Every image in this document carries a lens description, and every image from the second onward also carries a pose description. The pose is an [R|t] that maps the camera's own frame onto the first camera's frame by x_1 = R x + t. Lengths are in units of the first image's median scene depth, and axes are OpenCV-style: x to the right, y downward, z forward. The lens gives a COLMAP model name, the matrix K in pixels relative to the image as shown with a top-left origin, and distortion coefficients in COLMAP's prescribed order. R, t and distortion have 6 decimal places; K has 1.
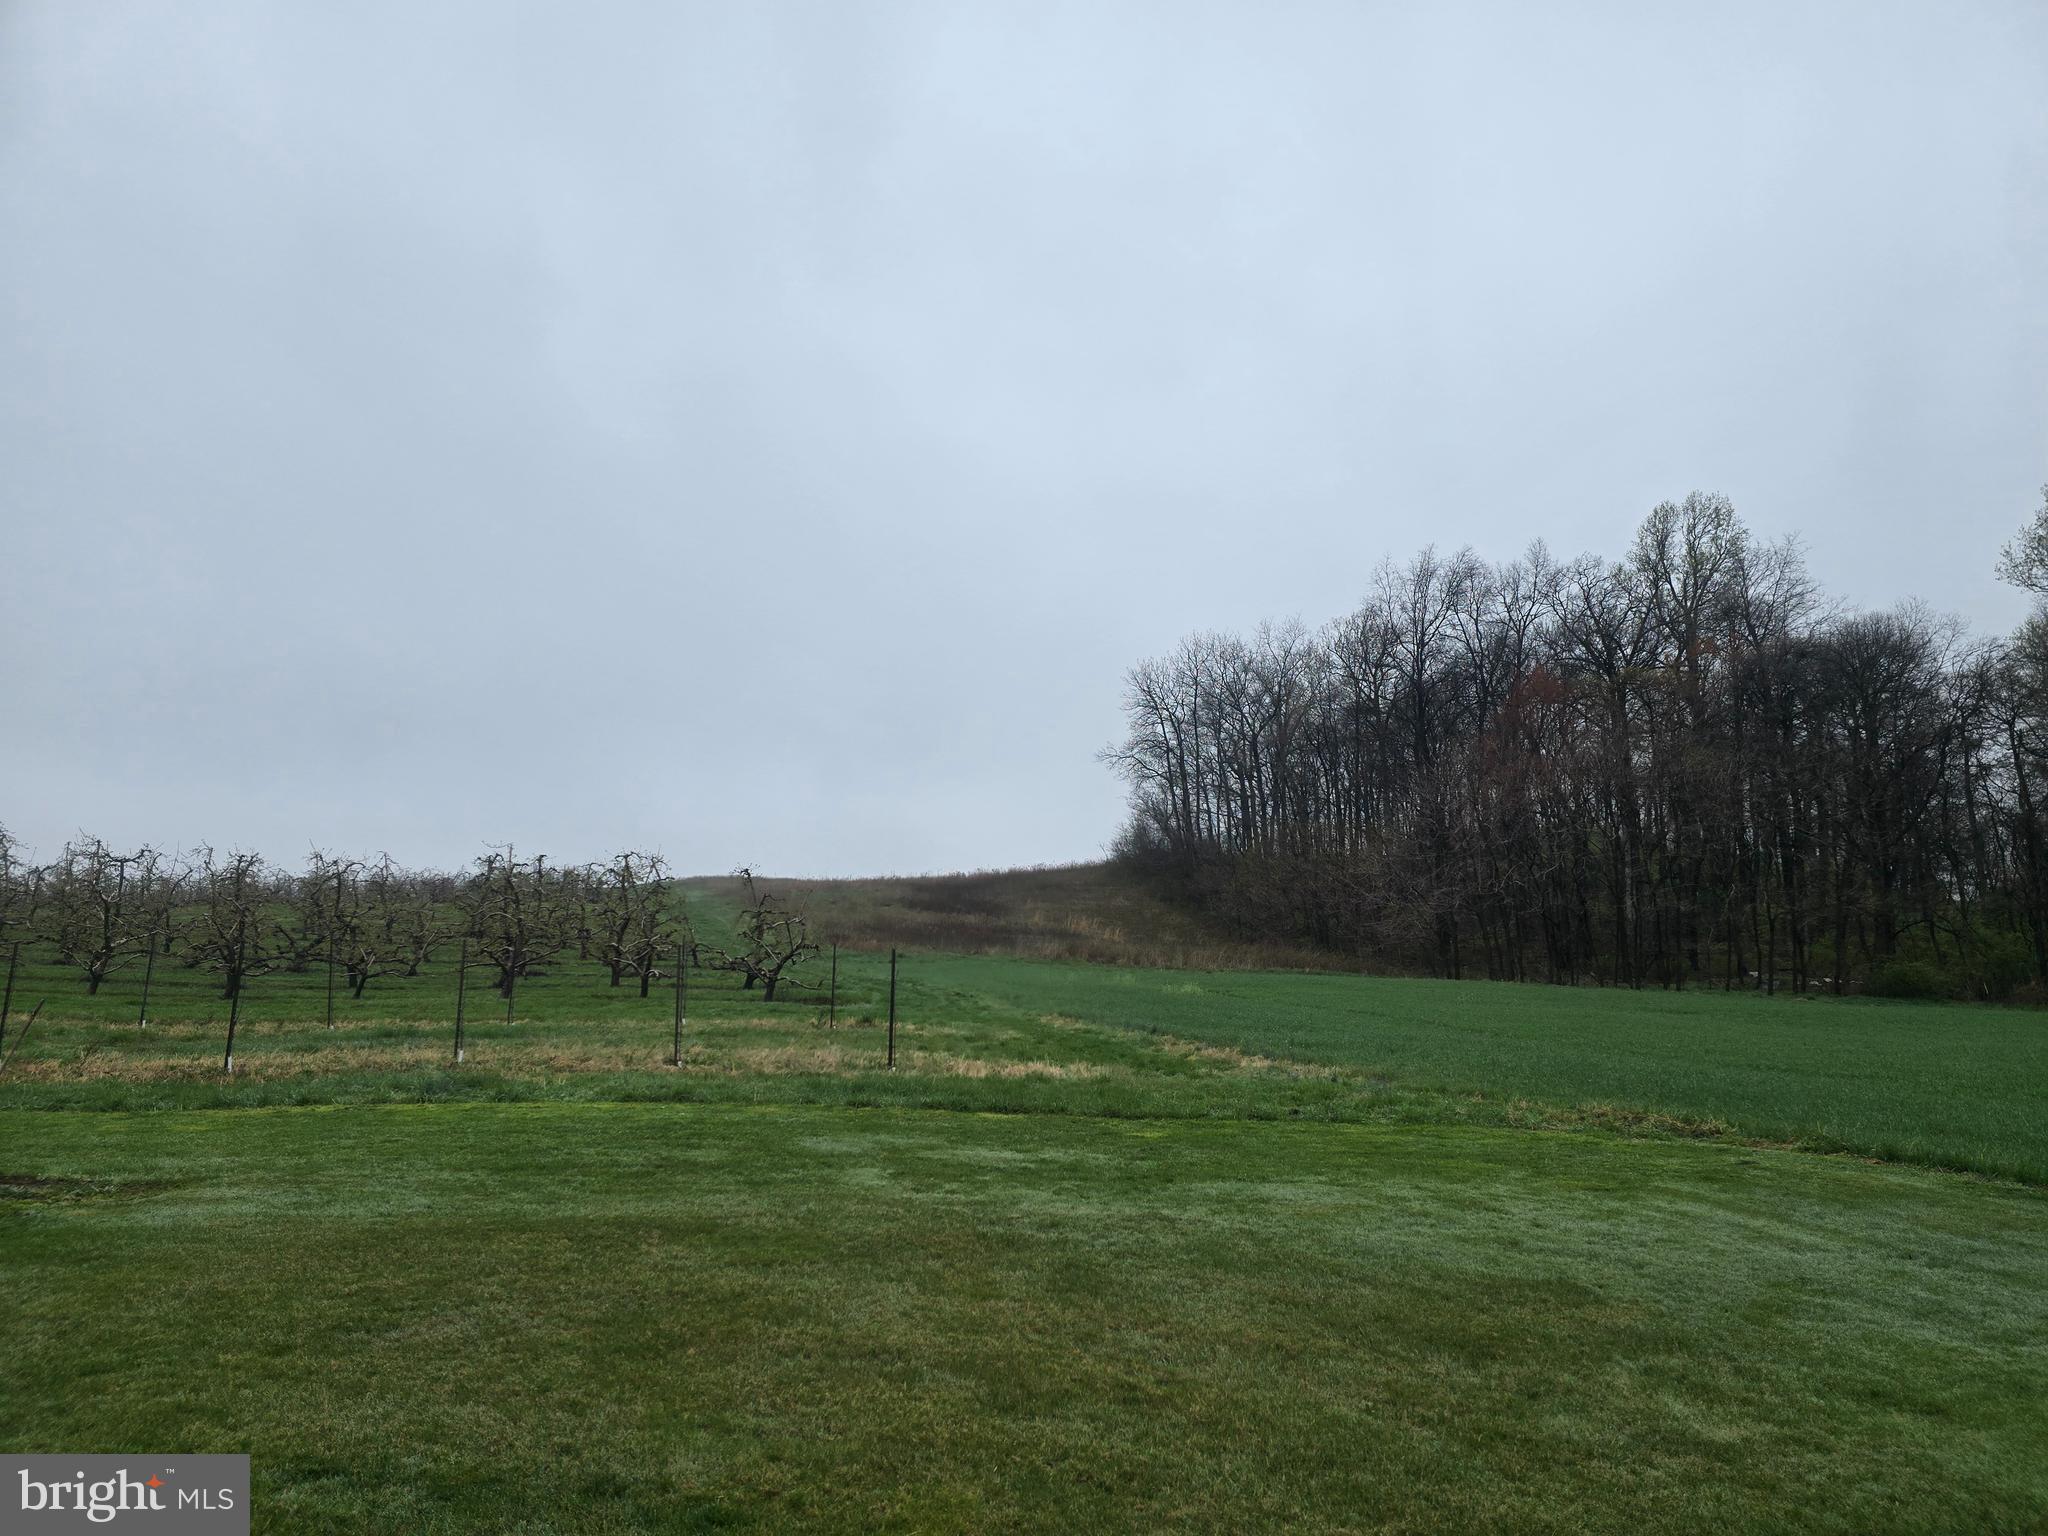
lens RADIAL K [[1345.6, 0, 1033.1], [0, 1345.6, 793.4], [0, 0, 1]] dist [0.047700, -0.052826]
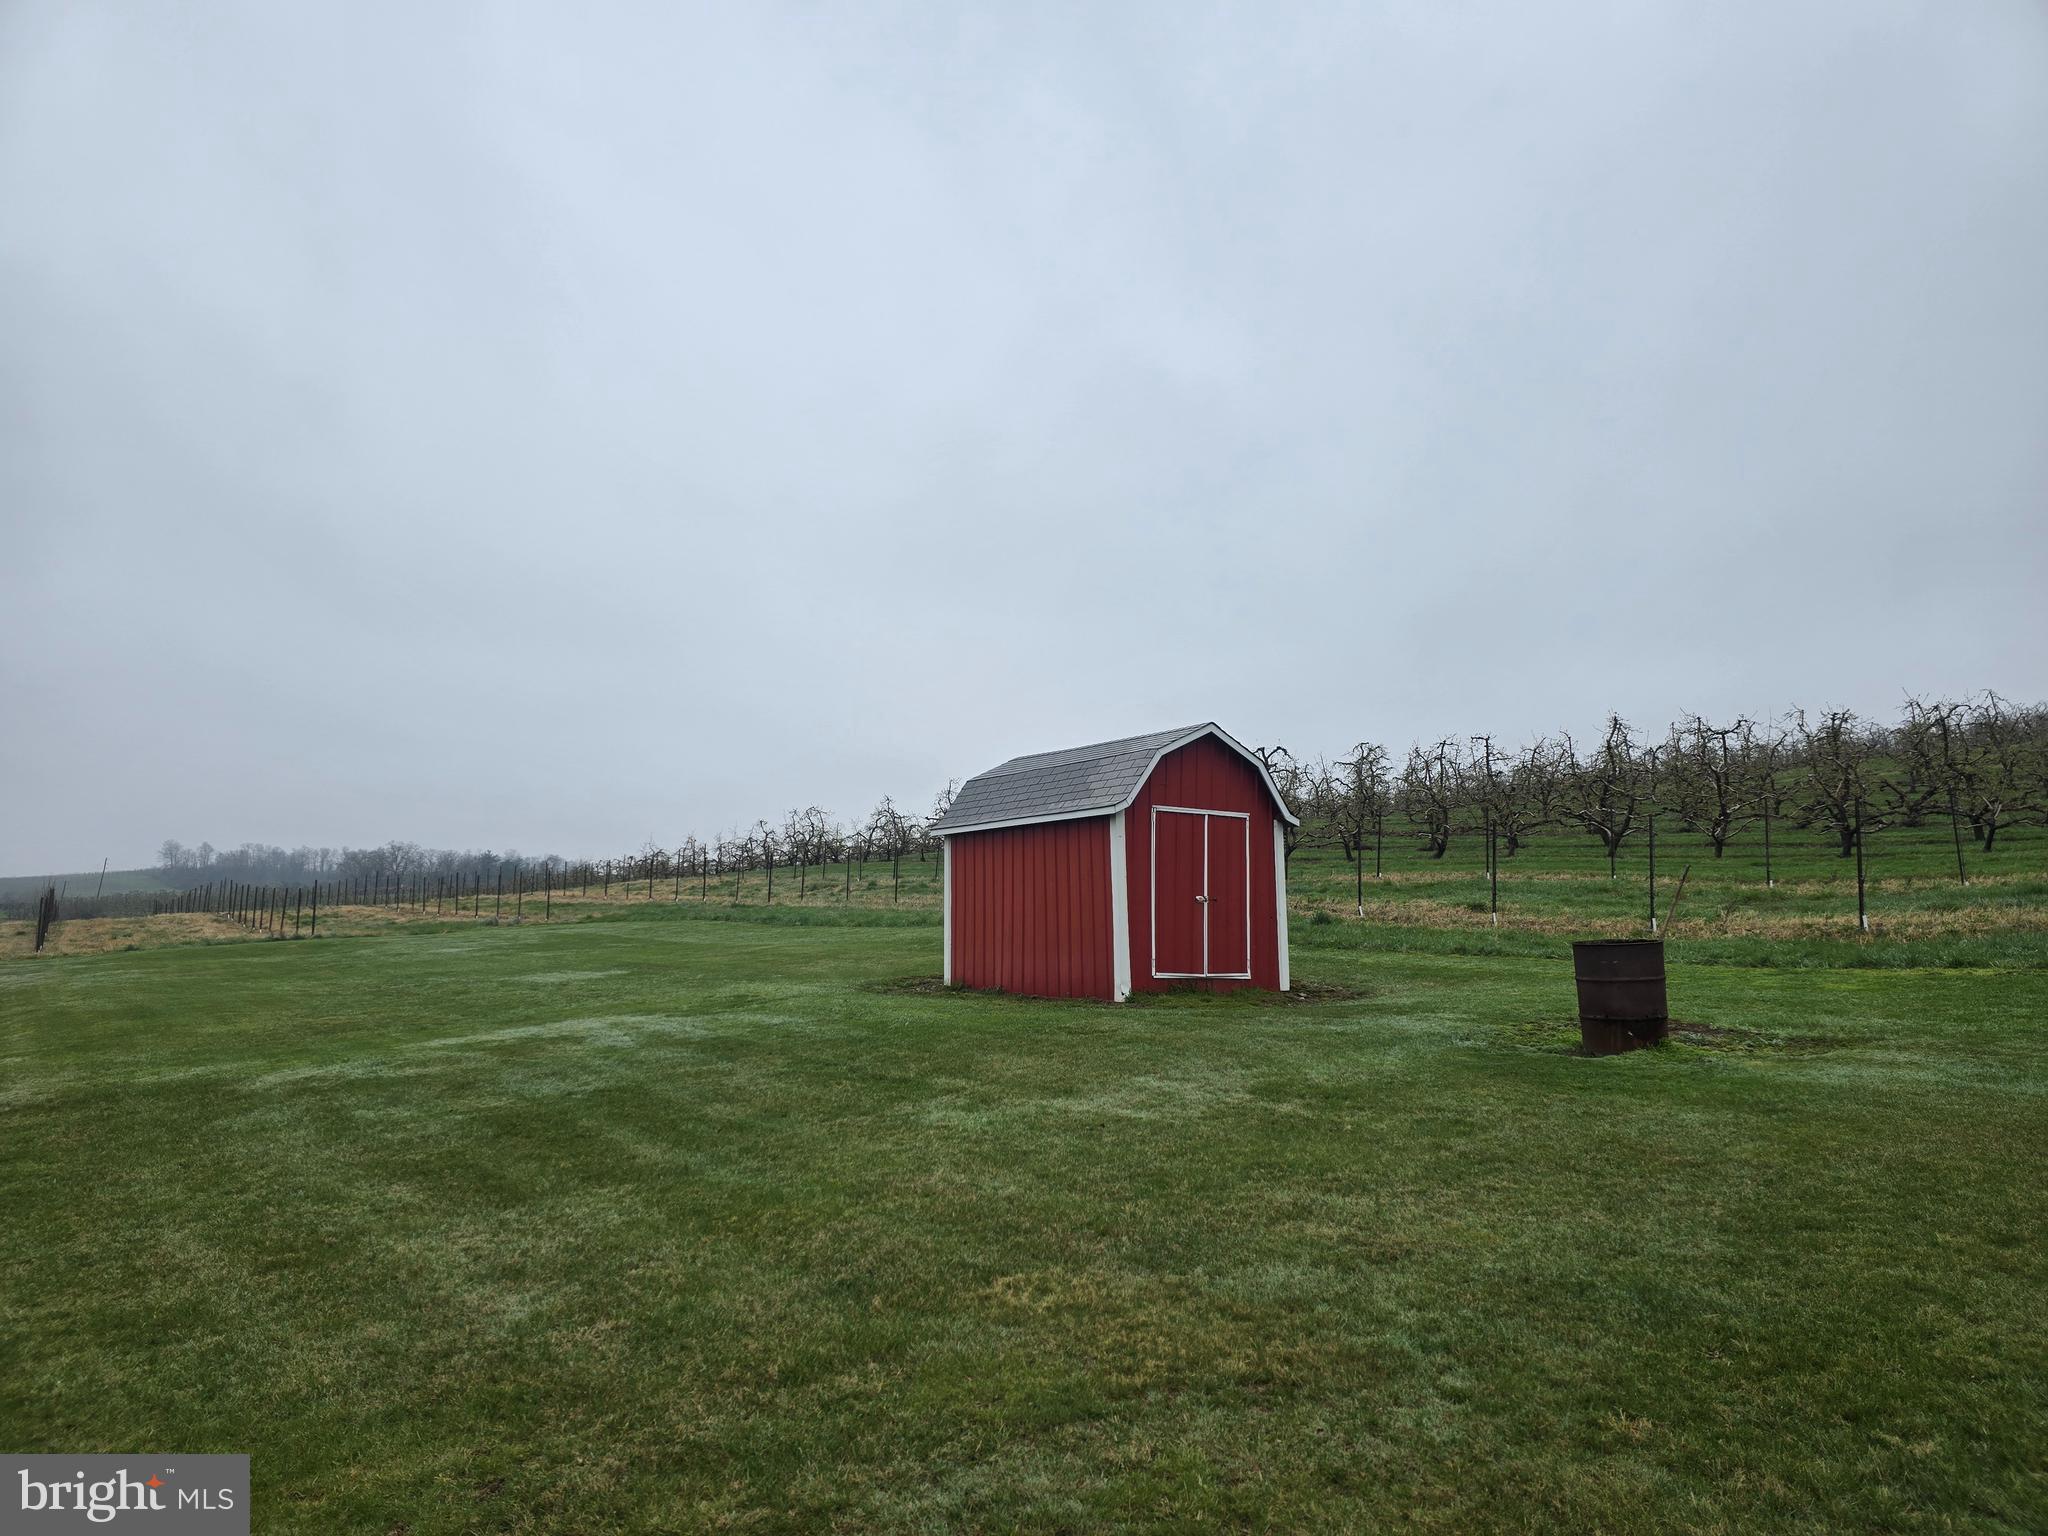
lens RADIAL K [[1345.6, 0, 1033.1], [0, 1345.6, 793.4], [0, 0, 1]] dist [0.047700, -0.052826]
pose [[0.484650, -0.079300, -0.871106, -0.017512], [0.168715, 0.985656, 0.004139, 0.001398], [0.858283, -0.148974, 0.491078, 0.014572]]
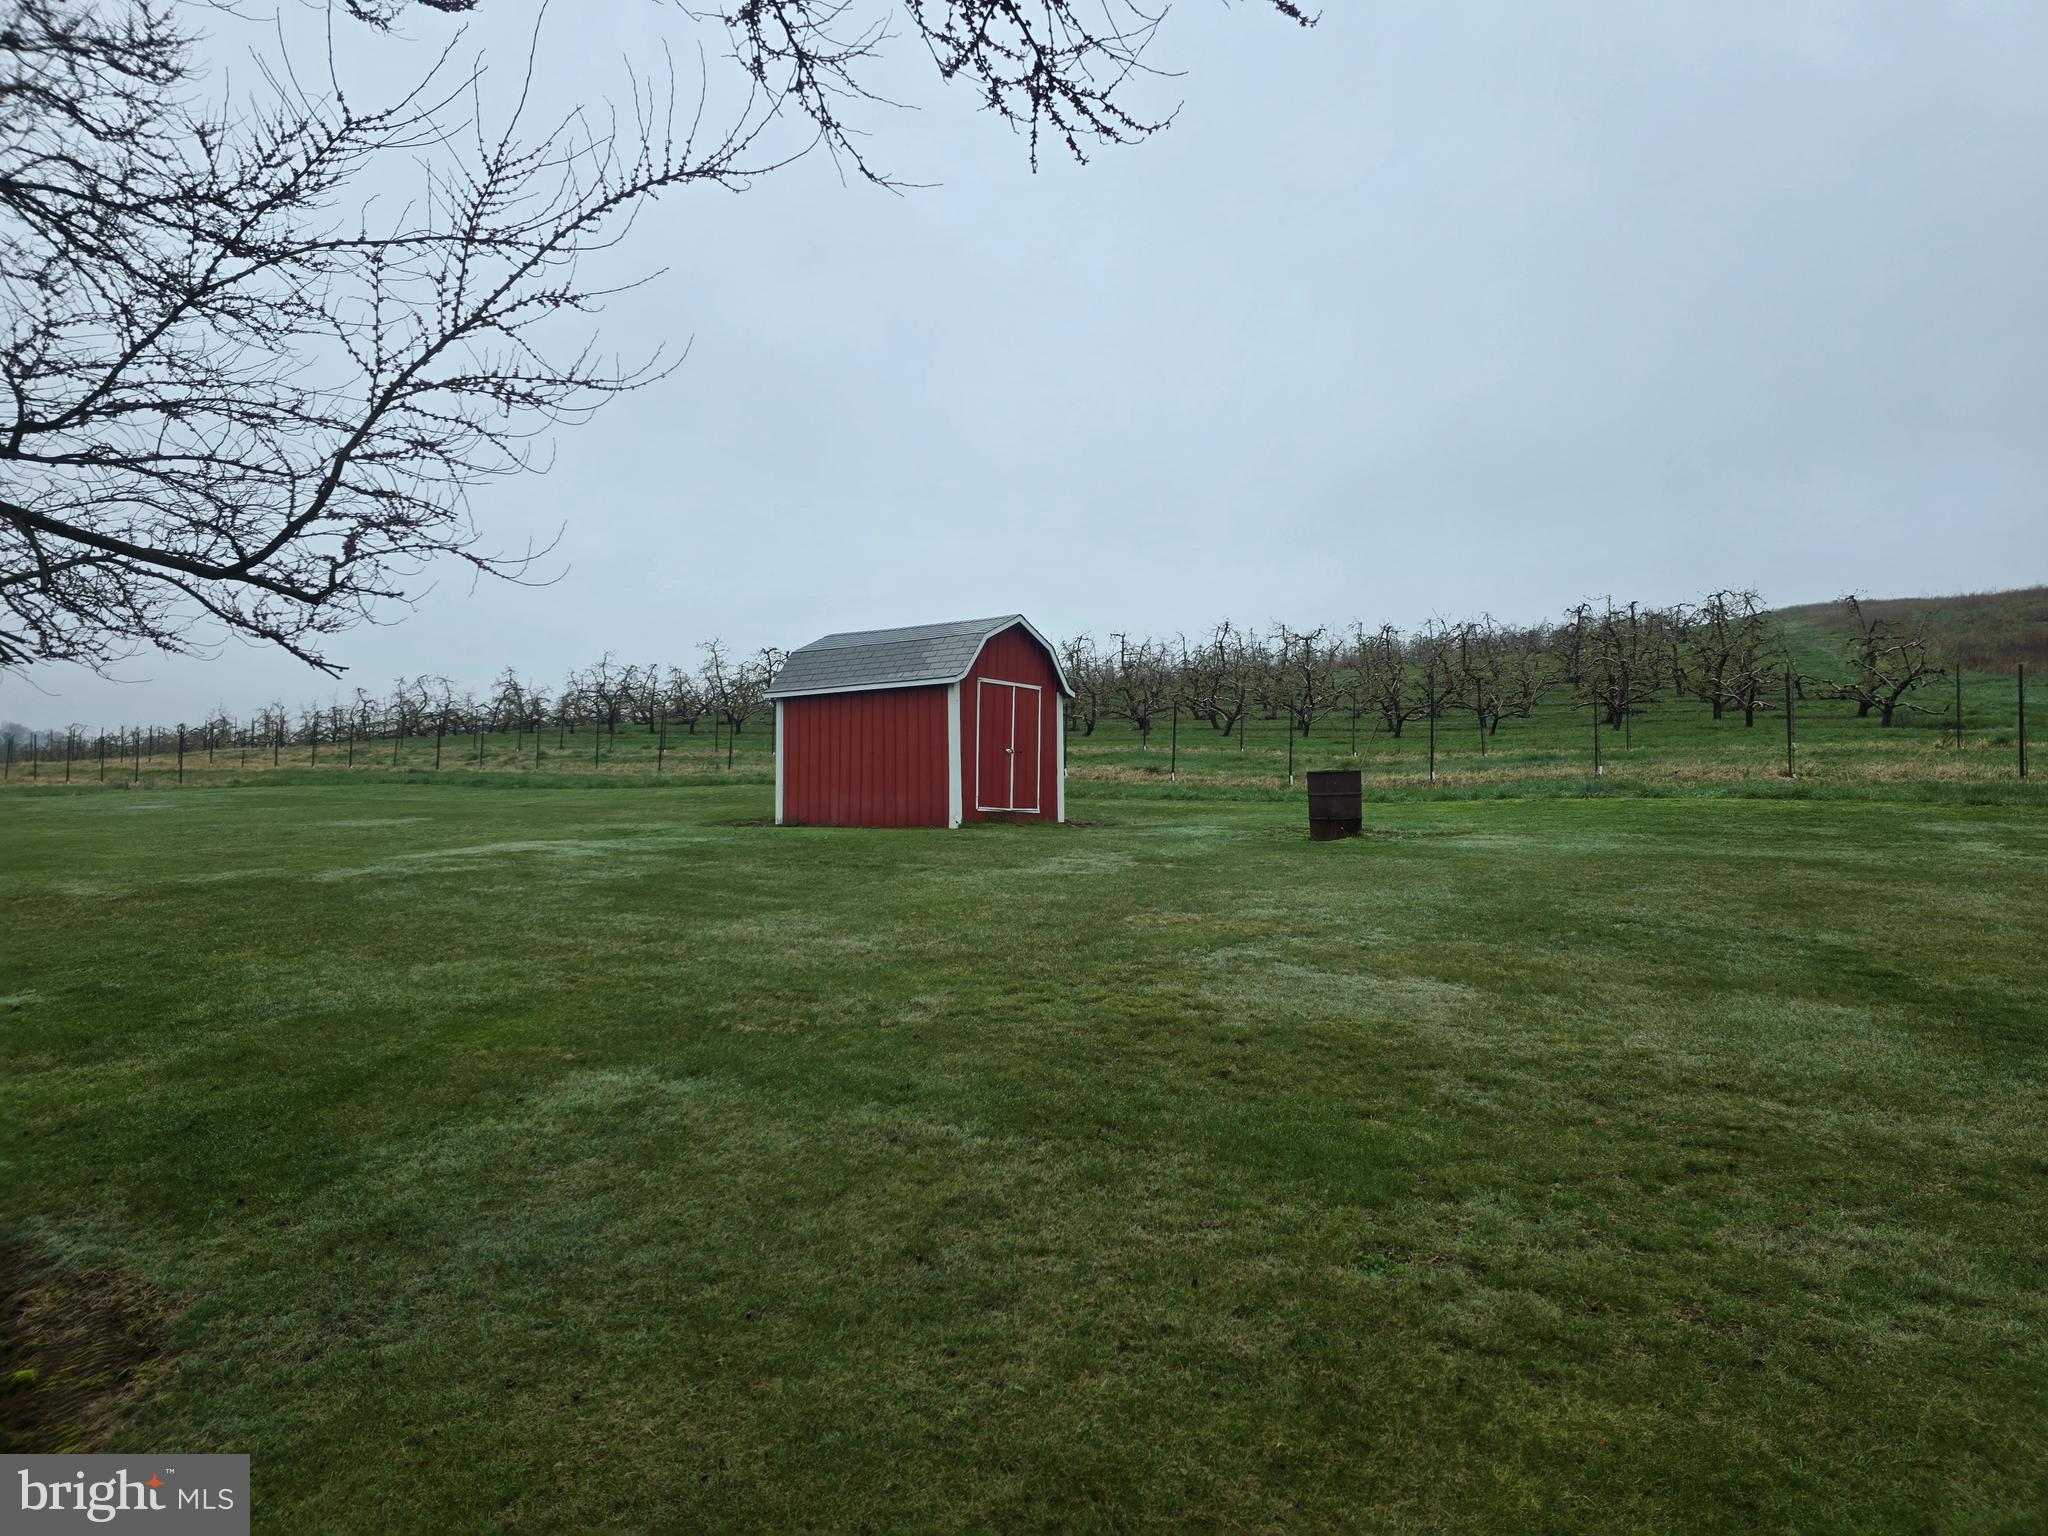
lens RADIAL K [[1345.6, 0, 1033.1], [0, 1345.6, 793.4], [0, 0, 1]] dist [0.047700, -0.052826]
pose [[0.728264, -0.002275, -0.685293, 0.053925], [0.128363, 0.982748, 0.133149, -0.019975], [0.673168, -0.184934, 0.715992, -0.244825]]
